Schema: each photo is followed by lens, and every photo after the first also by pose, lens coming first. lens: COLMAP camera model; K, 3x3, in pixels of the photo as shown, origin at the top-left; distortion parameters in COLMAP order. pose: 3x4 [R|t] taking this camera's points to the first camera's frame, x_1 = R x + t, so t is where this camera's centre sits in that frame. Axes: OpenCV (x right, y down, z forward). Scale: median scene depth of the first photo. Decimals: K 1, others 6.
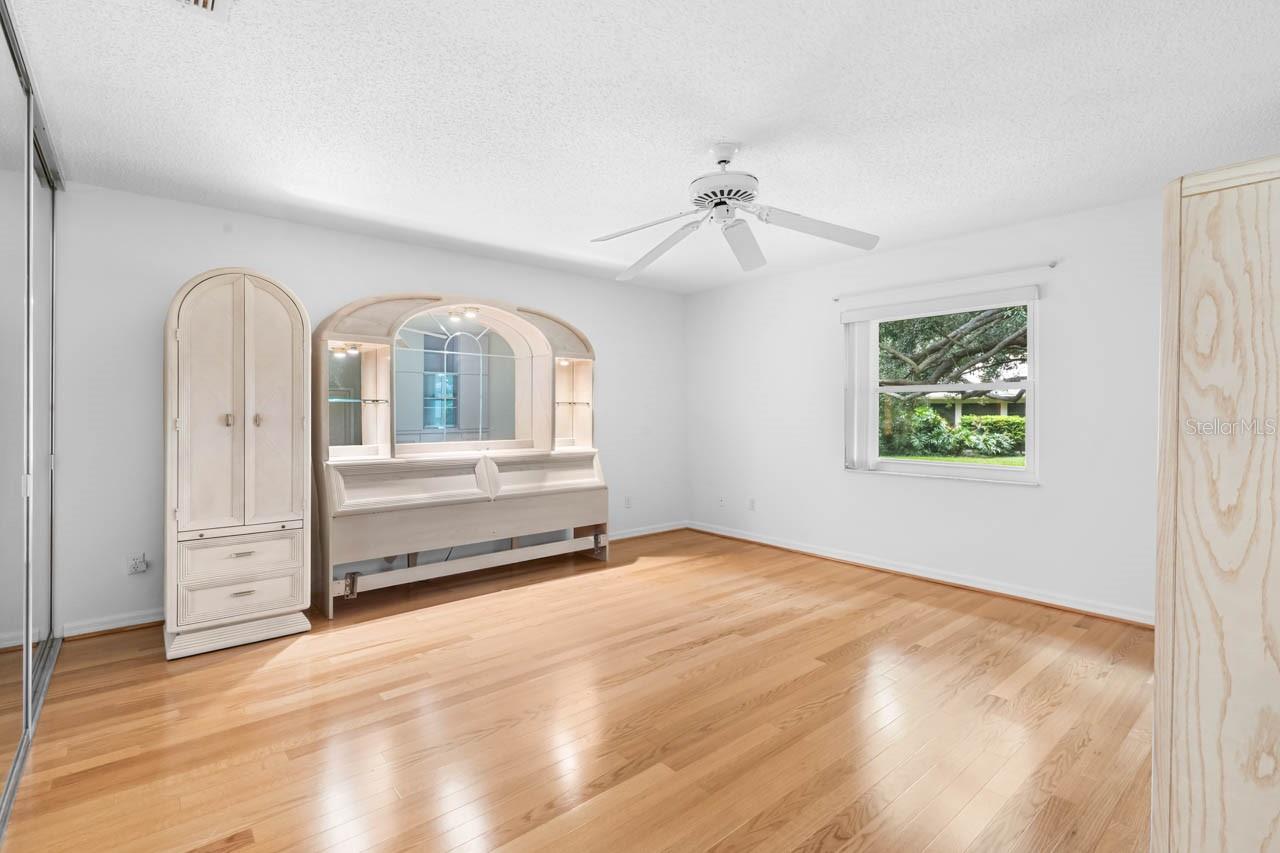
lens RADIAL K [[584.4, 0, 646.5], [0, 584.4, 416.7], [0, 0, 1]] dist [0.006065, 0.000498]
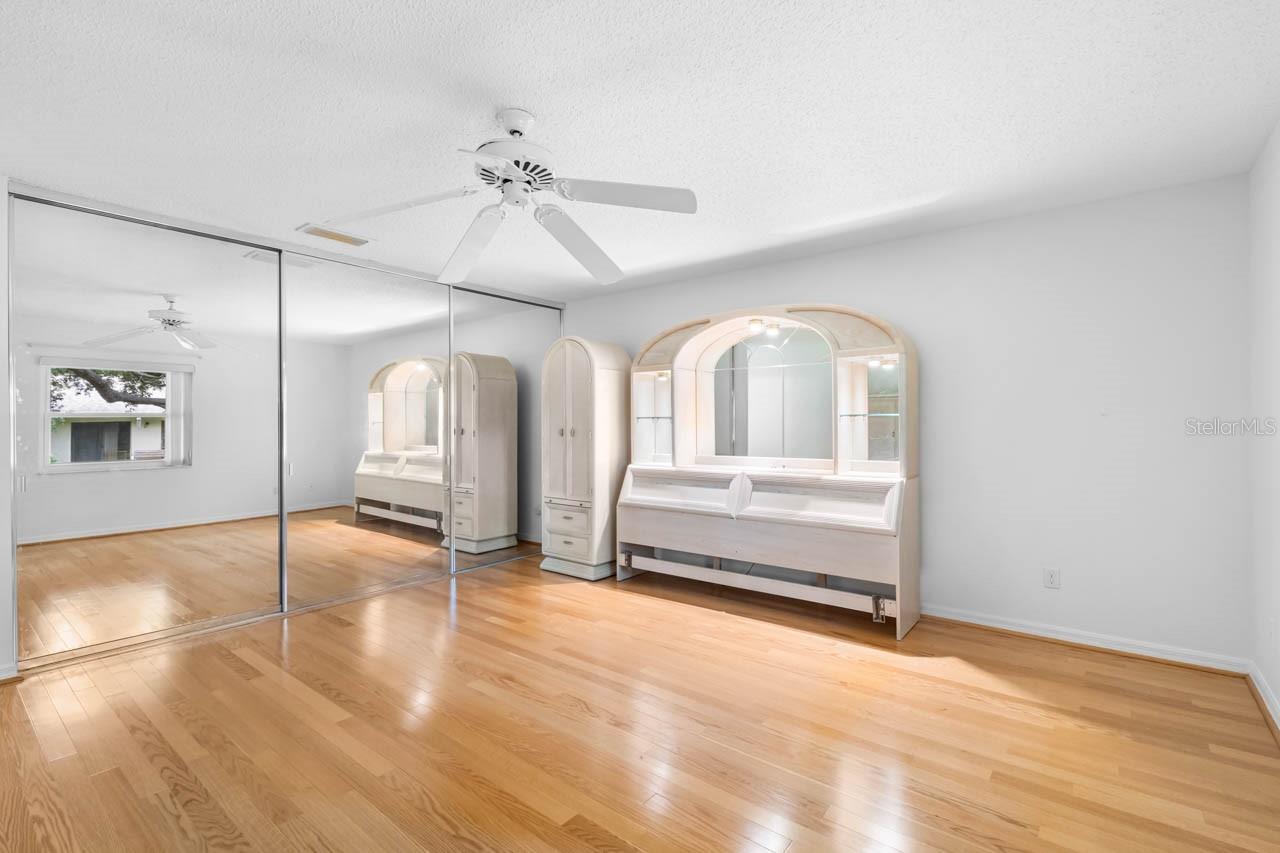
lens RADIAL K [[584.4, 0, 646.6], [0, 584.4, 429.0], [0, 0, 1]] dist [0.006065, 0.000498]
pose [[0.180278, 0.000775, -0.983615, 0.730502], [-0.005707, 0.999984, -0.000258, -0.003767], [0.983599, 0.005660, 0.180279, 0.754739]]
